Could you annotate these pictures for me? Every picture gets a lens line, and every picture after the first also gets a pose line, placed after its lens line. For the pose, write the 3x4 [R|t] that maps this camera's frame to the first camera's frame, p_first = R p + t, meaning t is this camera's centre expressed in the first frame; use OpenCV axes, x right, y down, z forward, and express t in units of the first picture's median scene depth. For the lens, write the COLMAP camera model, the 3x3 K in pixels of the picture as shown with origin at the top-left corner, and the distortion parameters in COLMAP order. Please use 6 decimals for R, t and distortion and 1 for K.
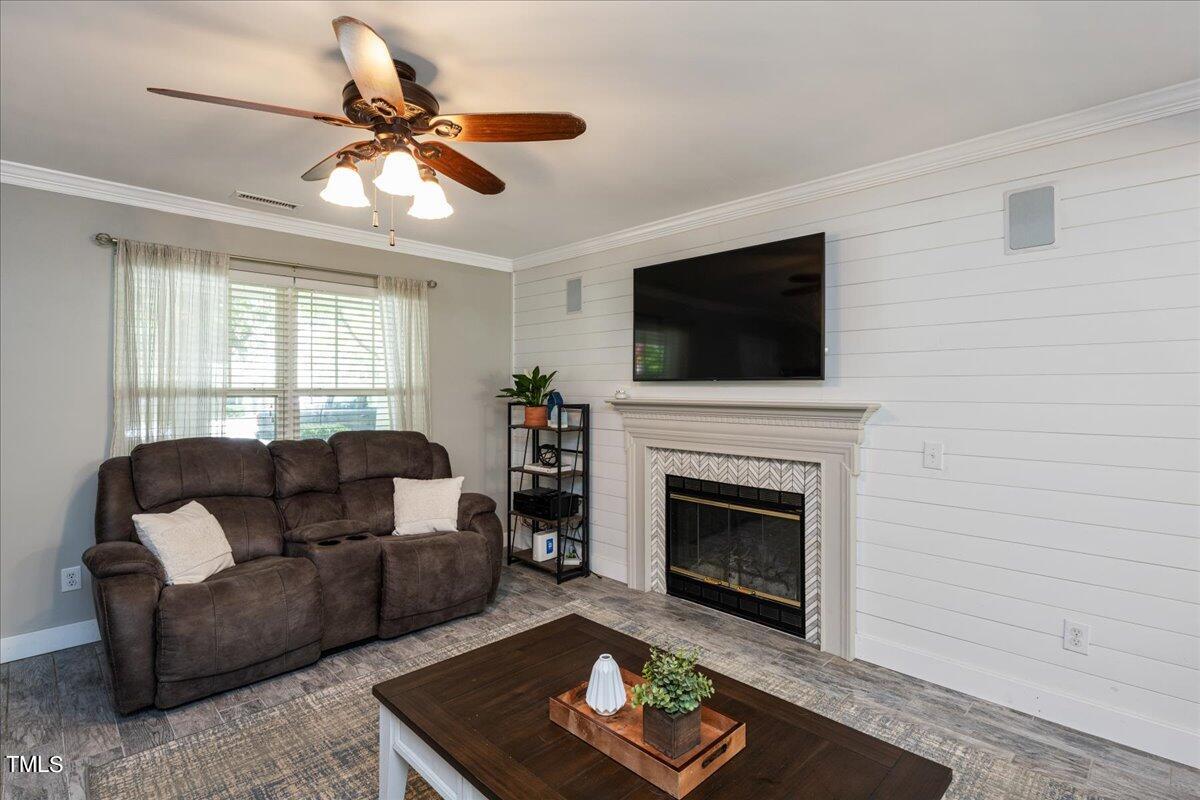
lens RADIAL K [[578.8, 0, 599.9], [0, 578.8, 387.2], [0, 0, 1]] dist [0.002048, -0.000309]
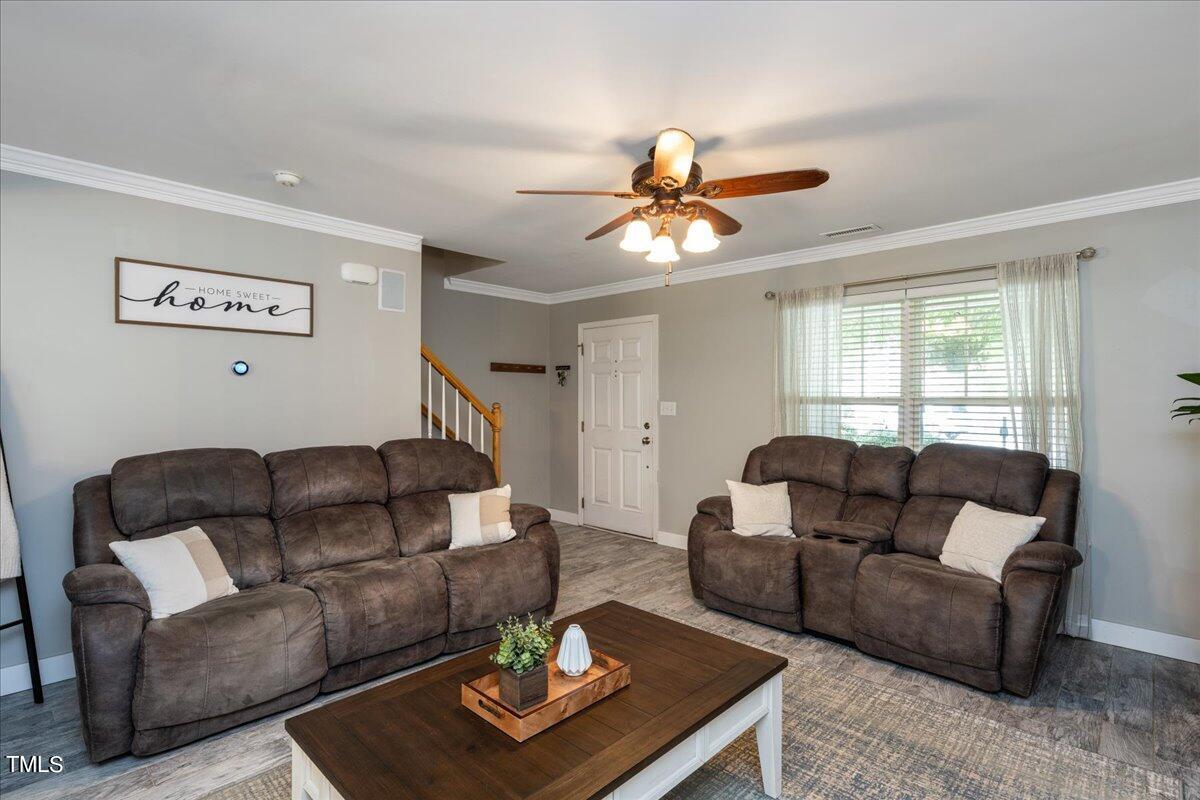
lens RADIAL K [[578.8, 0, 598.6], [0, 578.8, 399.9], [0, 0, 1]] dist [0.002048, -0.000309]
pose [[0.031789, 0.006439, -0.999474, 0.514331], [0.000932, 0.999979, 0.006472, -0.000053], [0.999494, -0.001137, 0.031782, 0.447343]]
